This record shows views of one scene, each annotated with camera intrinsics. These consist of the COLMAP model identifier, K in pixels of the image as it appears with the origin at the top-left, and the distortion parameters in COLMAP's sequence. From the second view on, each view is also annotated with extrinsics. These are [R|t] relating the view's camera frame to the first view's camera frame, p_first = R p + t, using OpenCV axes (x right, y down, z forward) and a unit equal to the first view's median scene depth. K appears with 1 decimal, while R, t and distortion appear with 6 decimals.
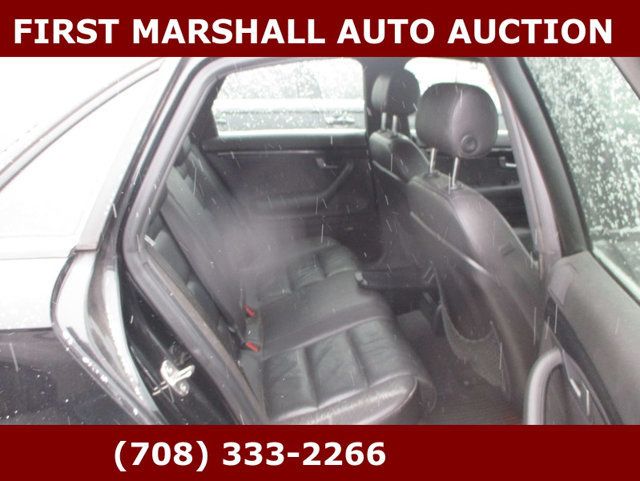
lens RADIAL K [[549.7, 0, 321.1], [0, 549.7, 238.3], [0, 0, 1]] dist [-0.005869, 0.006389]
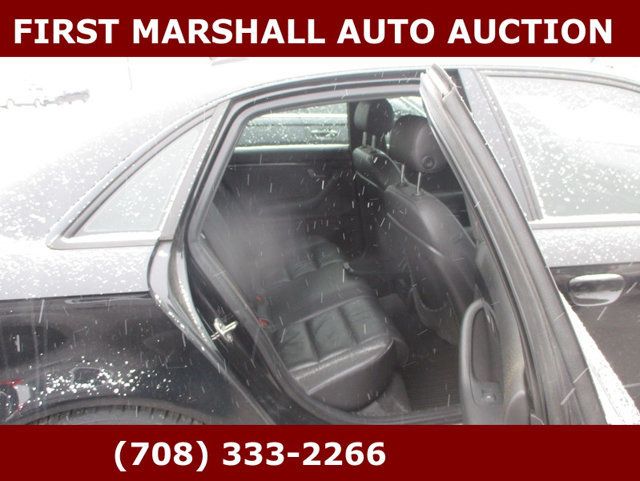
lens RADIAL K [[549.7, 0, 321.1], [0, 549.7, 238.3], [0, 0, 1]] dist [-0.005869, 0.006389]
pose [[0.999213, -0.013465, 0.037319, -0.045584], [0.013753, 0.999877, -0.007492, 0.021676], [-0.037213, 0.007999, 0.999275, -0.317495]]
